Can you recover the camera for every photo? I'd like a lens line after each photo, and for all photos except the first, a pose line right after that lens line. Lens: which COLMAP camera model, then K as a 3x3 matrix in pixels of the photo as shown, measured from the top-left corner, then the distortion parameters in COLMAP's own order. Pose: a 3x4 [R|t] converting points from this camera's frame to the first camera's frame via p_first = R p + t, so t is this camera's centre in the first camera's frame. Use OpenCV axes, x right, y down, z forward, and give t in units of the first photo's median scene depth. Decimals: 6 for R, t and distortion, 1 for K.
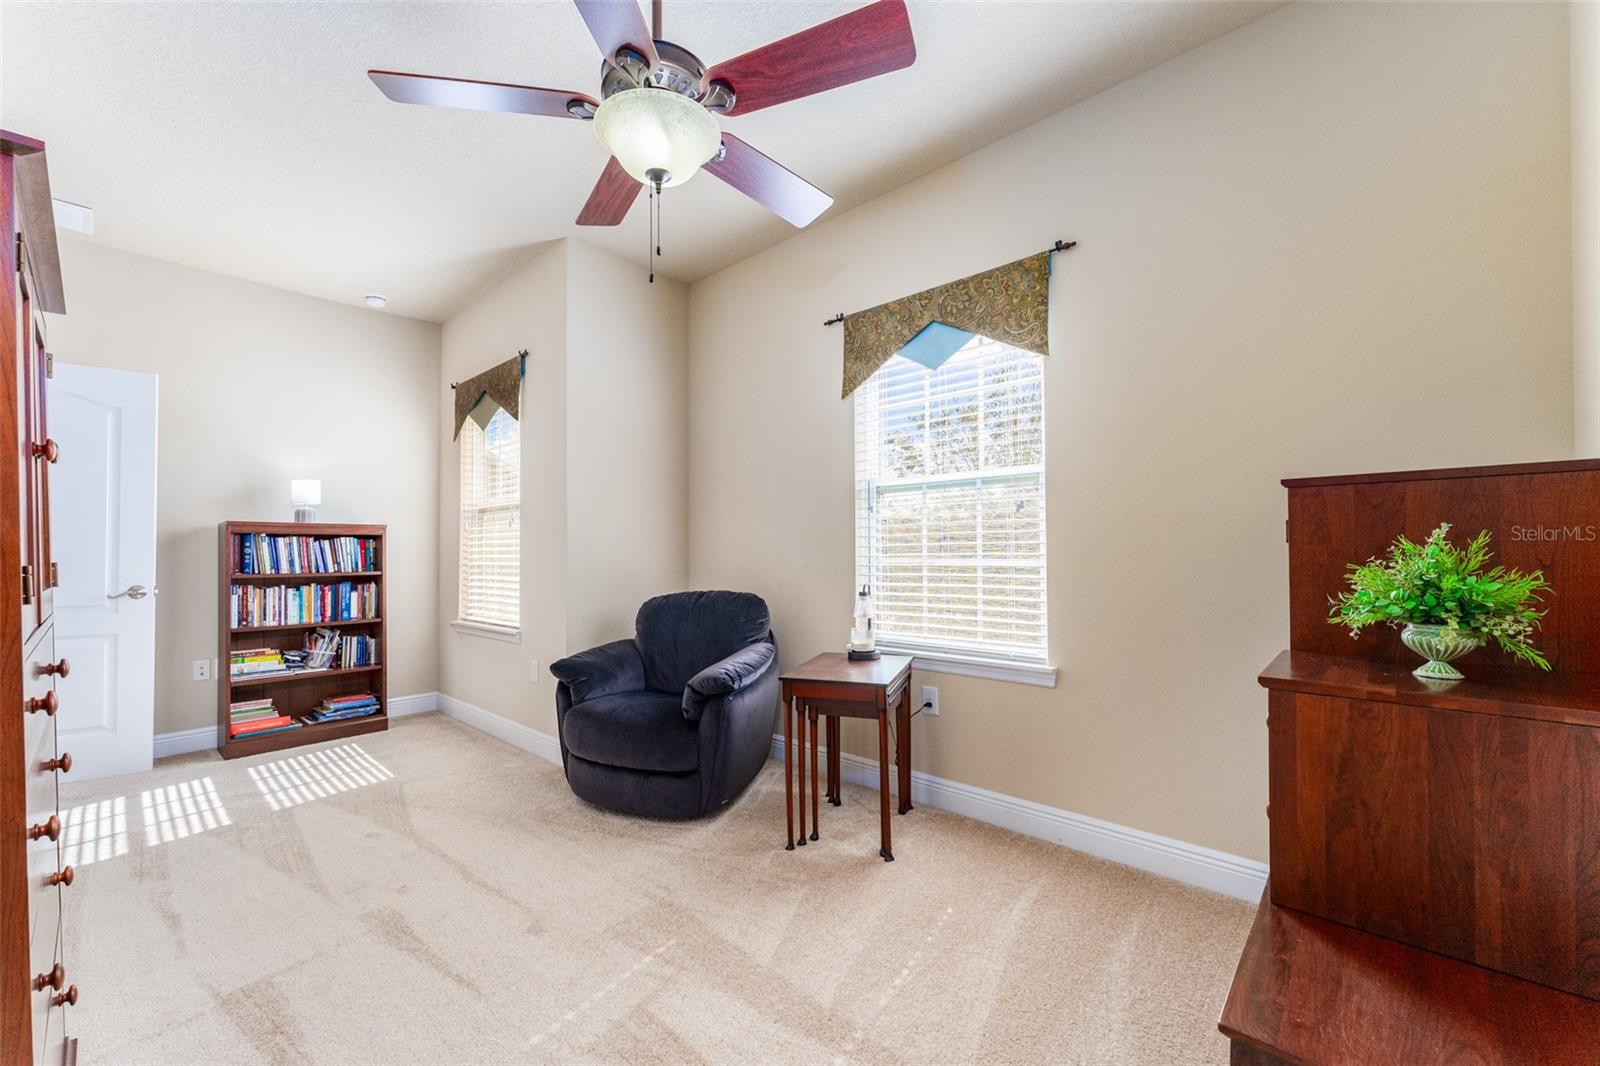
lens RADIAL K [[640.7, 0, 797.2], [0, 640.7, 544.4], [0, 0, 1]] dist [-0.002062, 0.000117]
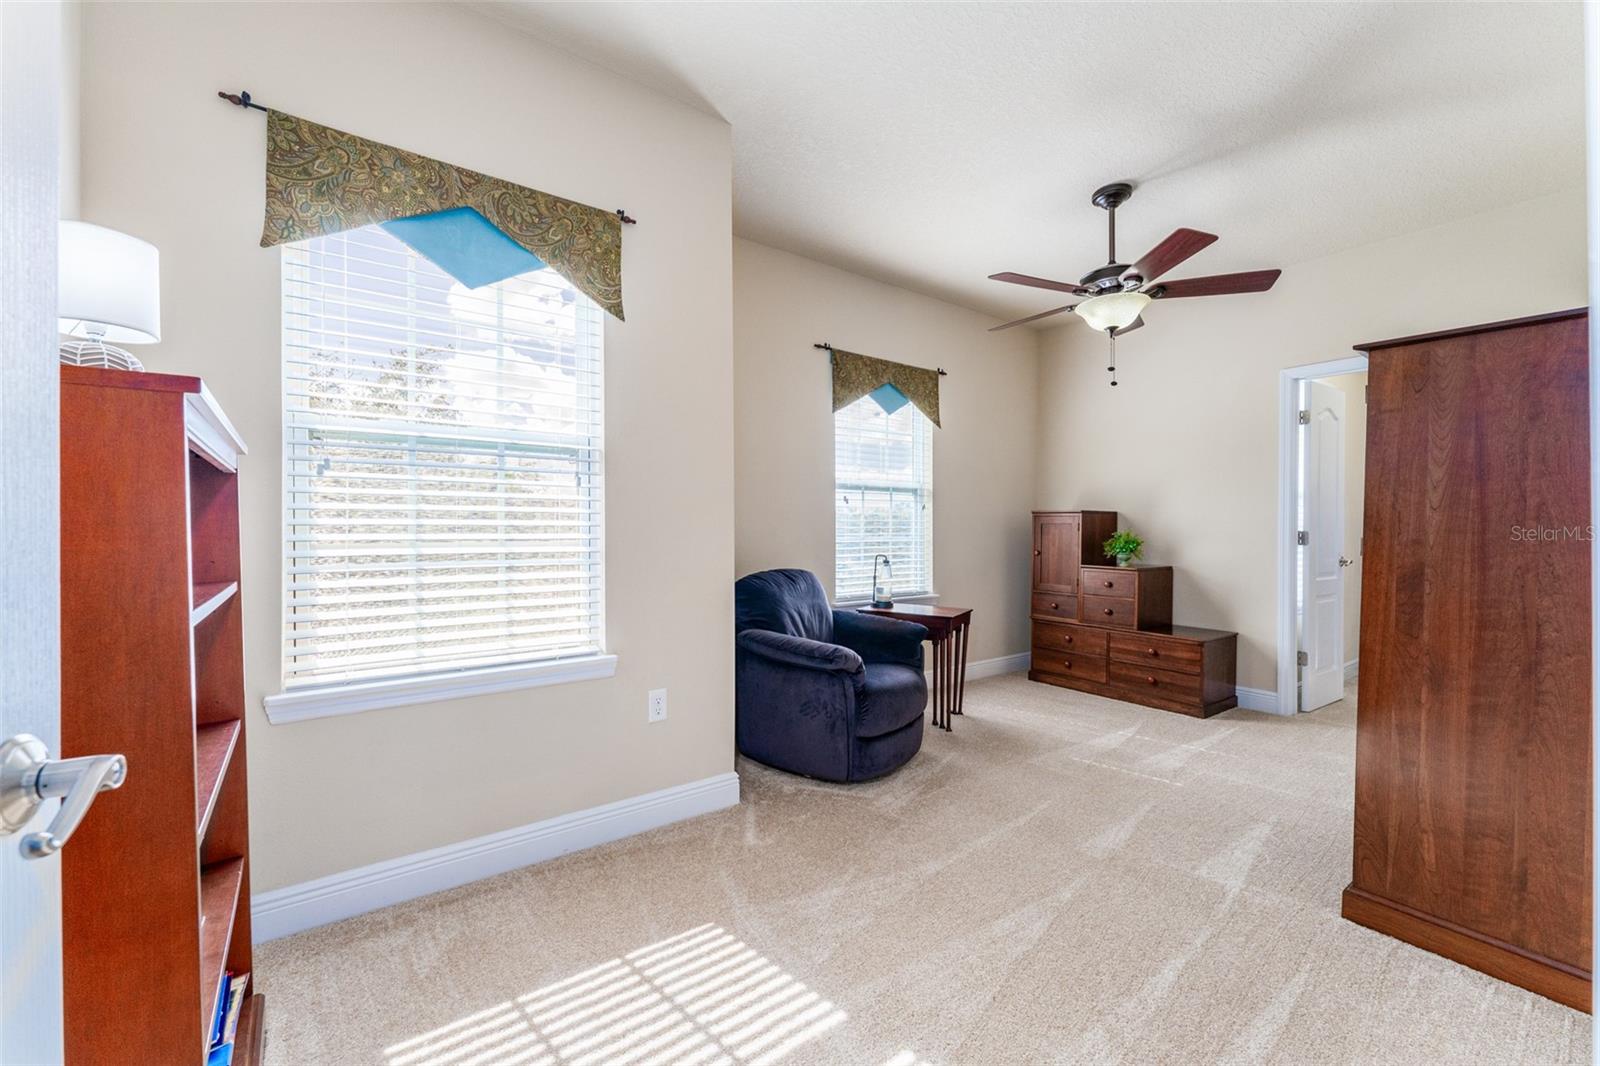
lens RADIAL K [[640.7, 0, 794.7], [0, 640.7, 534.5], [0, 0, 1]] dist [-0.002062, 0.000117]
pose [[0.180811, 0.005179, 0.983504, -1.295744], [-0.004914, 0.999978, -0.004363, 0.022851], [-0.983506, -0.004045, 0.180832, 0.914810]]
